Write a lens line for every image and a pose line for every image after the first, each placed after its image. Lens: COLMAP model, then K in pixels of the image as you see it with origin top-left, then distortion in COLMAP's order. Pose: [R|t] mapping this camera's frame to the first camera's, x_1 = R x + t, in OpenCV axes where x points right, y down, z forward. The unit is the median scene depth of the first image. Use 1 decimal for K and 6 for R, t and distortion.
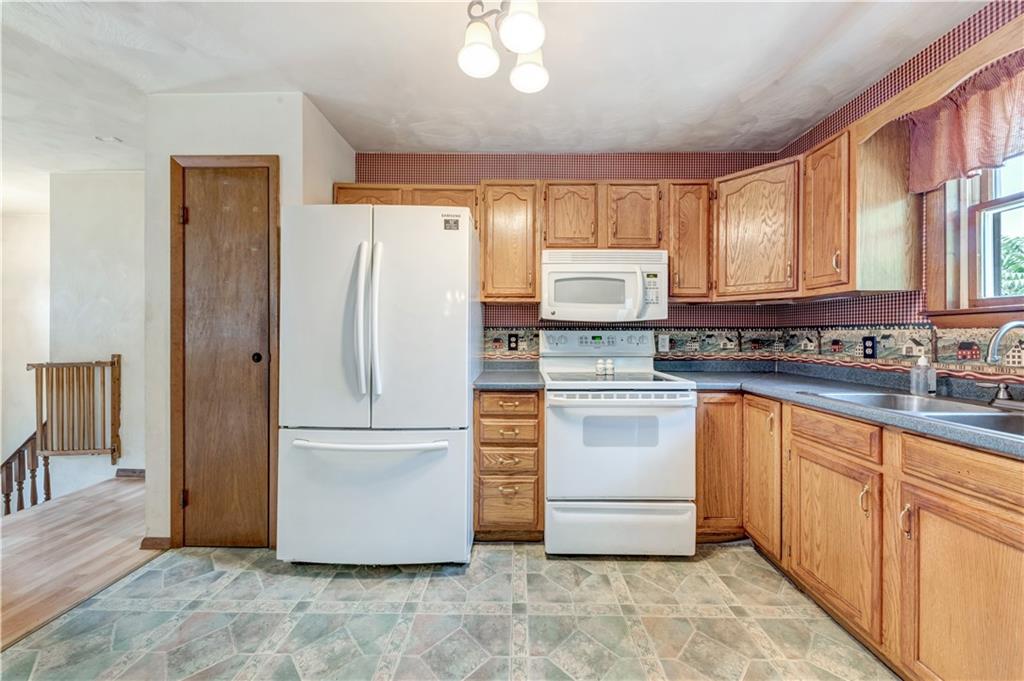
lens RADIAL K [[355.0, 0, 516.2], [0, 355.0, 334.3], [0, 0, 1]] dist [0.007902, -0.004068]
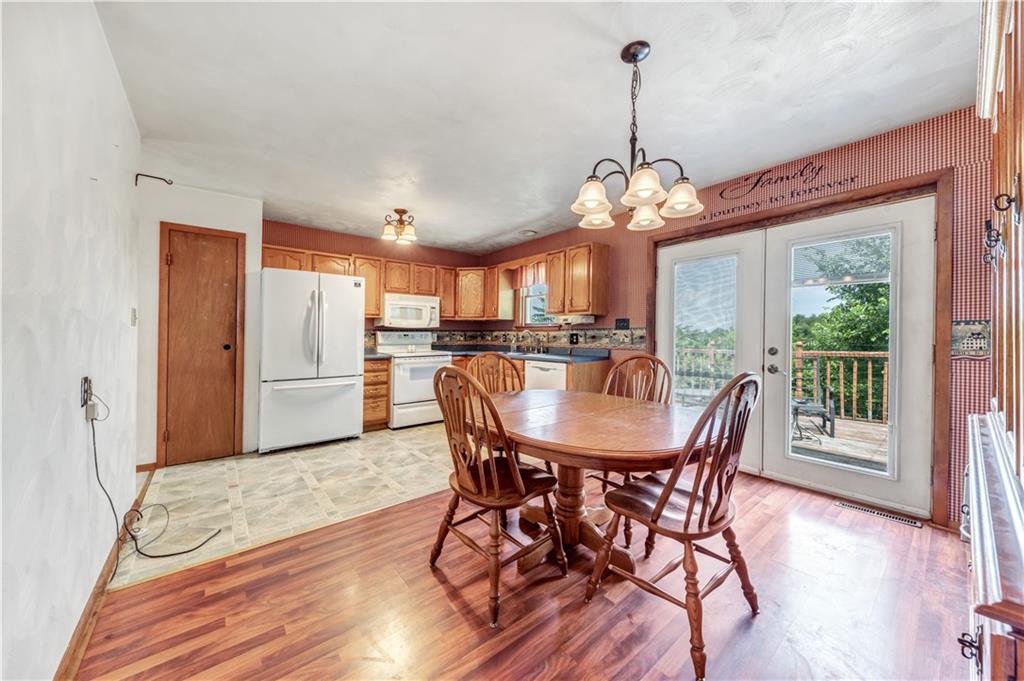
lens RADIAL K [[355.0, 0, 516.2], [0, 355.0, 334.3], [0, 0, 1]] dist [0.007902, -0.004068]
pose [[0.766315, -0.000473, 0.642465, -0.754361], [-0.006443, 0.999944, 0.008422, -0.019685], [-0.642433, -0.010593, 0.766268, -1.220464]]
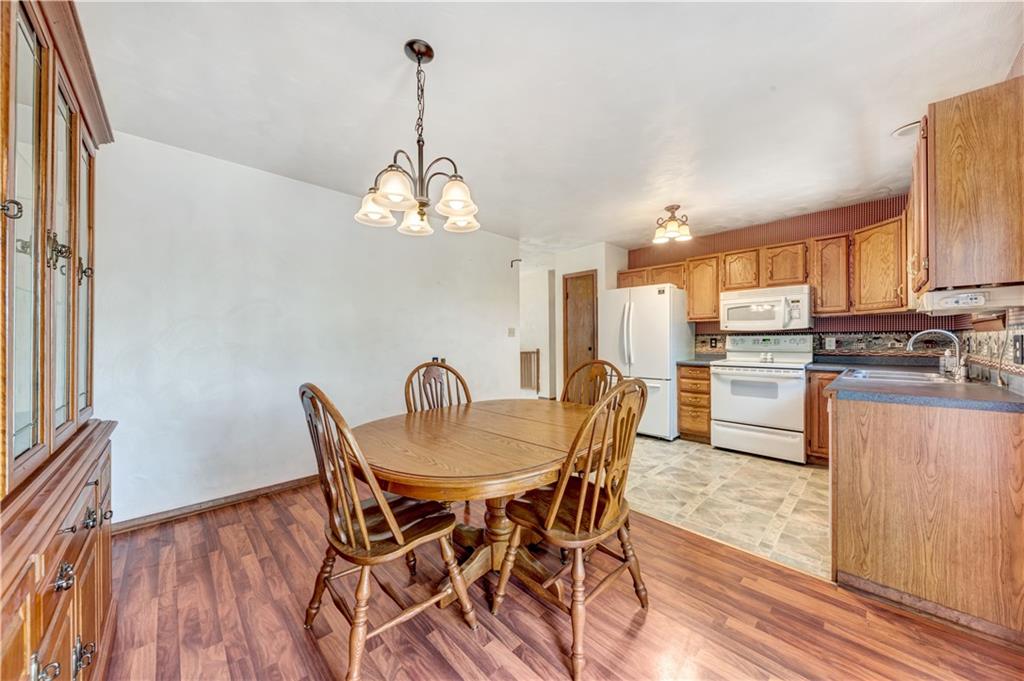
lens RADIAL K [[373.3, 0, 512.0], [0, 373.3, 340.5], [0, 0, 1]] dist [0.021522, -0.000002]
pose [[0.699225, -0.006436, -0.714873, 0.786505], [0.010022, 0.999949, 0.000799, -0.001268], [0.714832, -0.007723, 0.699254, -1.257067]]
